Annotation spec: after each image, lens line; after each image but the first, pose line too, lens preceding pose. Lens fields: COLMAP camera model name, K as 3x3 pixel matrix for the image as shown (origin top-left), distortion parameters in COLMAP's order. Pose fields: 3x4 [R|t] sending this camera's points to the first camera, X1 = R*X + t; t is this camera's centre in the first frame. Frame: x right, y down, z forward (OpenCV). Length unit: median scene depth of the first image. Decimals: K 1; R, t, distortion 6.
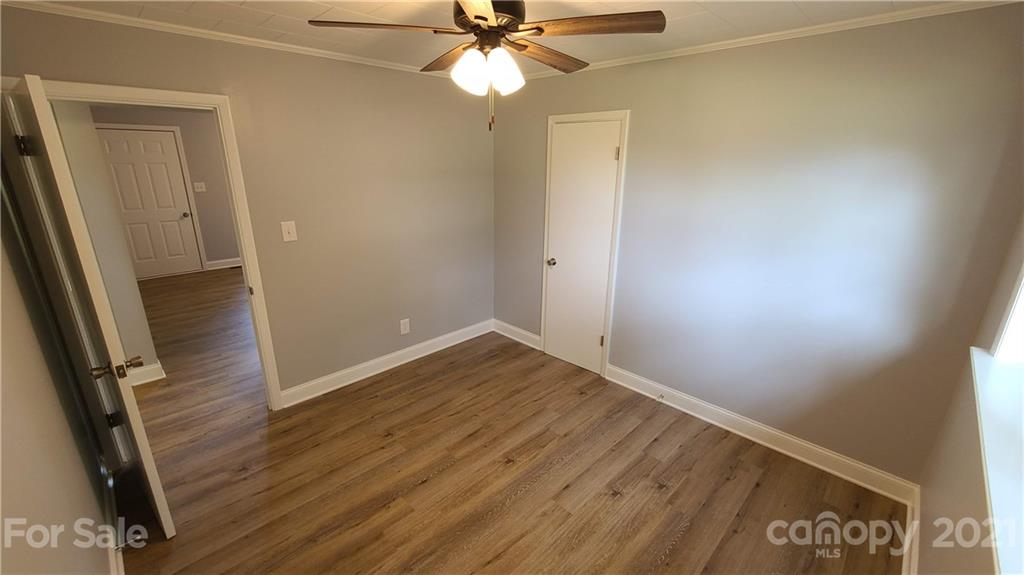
lens RADIAL K [[419.0, 0, 512.1], [0, 419.0, 290.4], [0, 0, 1]] dist [0.002061, -0.003889]
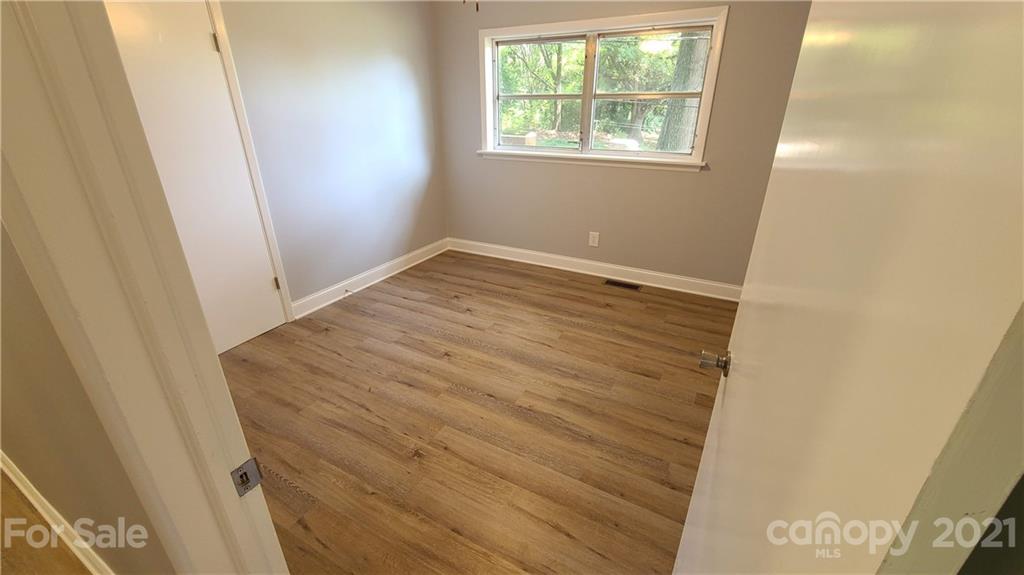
lens RADIAL K [[417.2, 0, 518.6], [0, 417.2, 275.5], [0, 0, 1]] dist [0.000429, -0.000124]
pose [[-0.277648, -0.377407, 0.883445, -0.891830], [0.290858, 0.843418, 0.451717, -0.180154], [-0.915595, 0.382375, -0.124402, 0.868180]]
